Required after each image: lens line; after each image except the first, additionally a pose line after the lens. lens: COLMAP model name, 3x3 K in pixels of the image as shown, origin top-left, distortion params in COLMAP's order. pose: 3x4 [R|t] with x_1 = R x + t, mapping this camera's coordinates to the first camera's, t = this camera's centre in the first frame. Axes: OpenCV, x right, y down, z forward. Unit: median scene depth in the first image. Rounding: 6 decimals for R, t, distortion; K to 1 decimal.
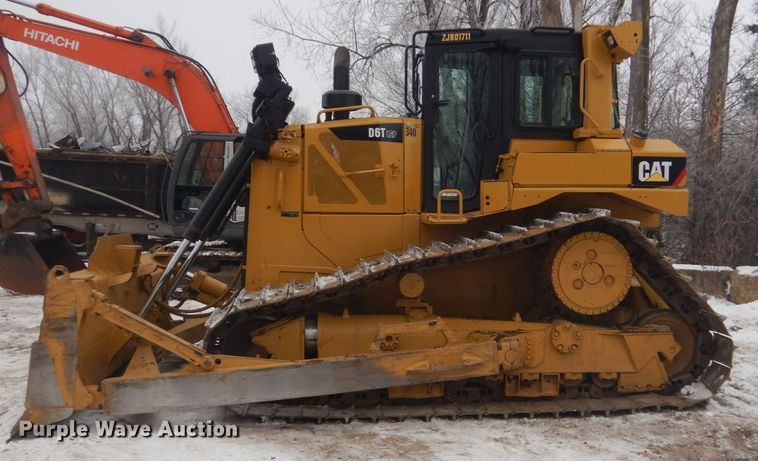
lens RADIAL K [[867.3, 0, 418.4], [0, 867.3, 248.8], [0, 0, 1]] dist [0.006133, 0.013351]
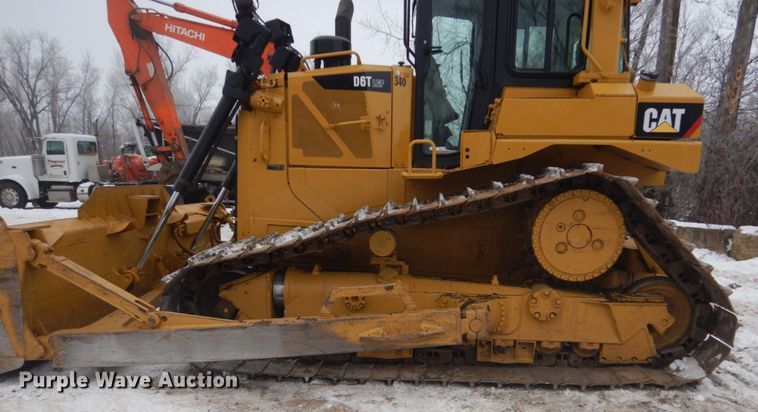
lens RADIAL K [[576.9, 0, 402.1], [0, 576.9, 301.3], [0, 0, 1]] dist [0.007708, 0.000860]
pose [[0.986436, 0.047323, -0.157174, 0.114275], [-0.020170, 0.985229, 0.170047, -0.003648], [0.162899, -0.164571, 0.972821, 0.364770]]
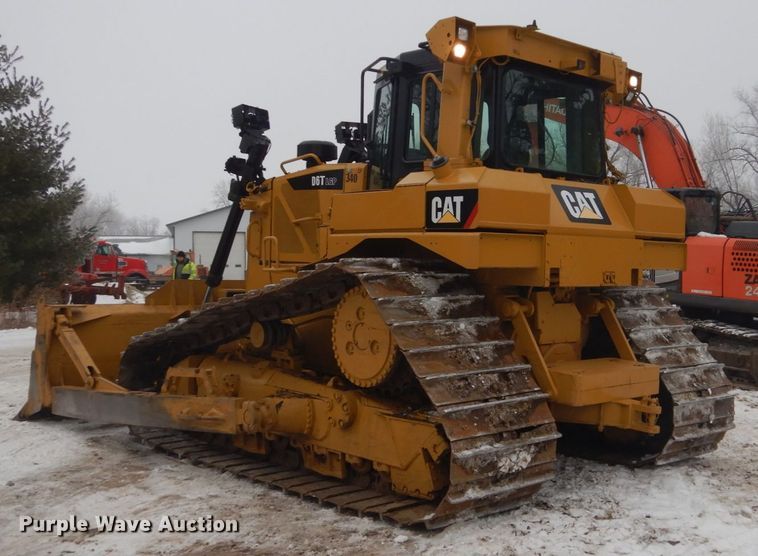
lens RADIAL K [[904.6, 0, 479.7], [0, 904.6, 278.4], [0, 0, 1]] dist [0.011925, 0.000658]
pose [[0.634686, 0.022083, -0.772454, 0.911370], [-0.056935, 0.998211, -0.018244, -0.016661], [0.770670, 0.055559, 0.634808, 0.529314]]
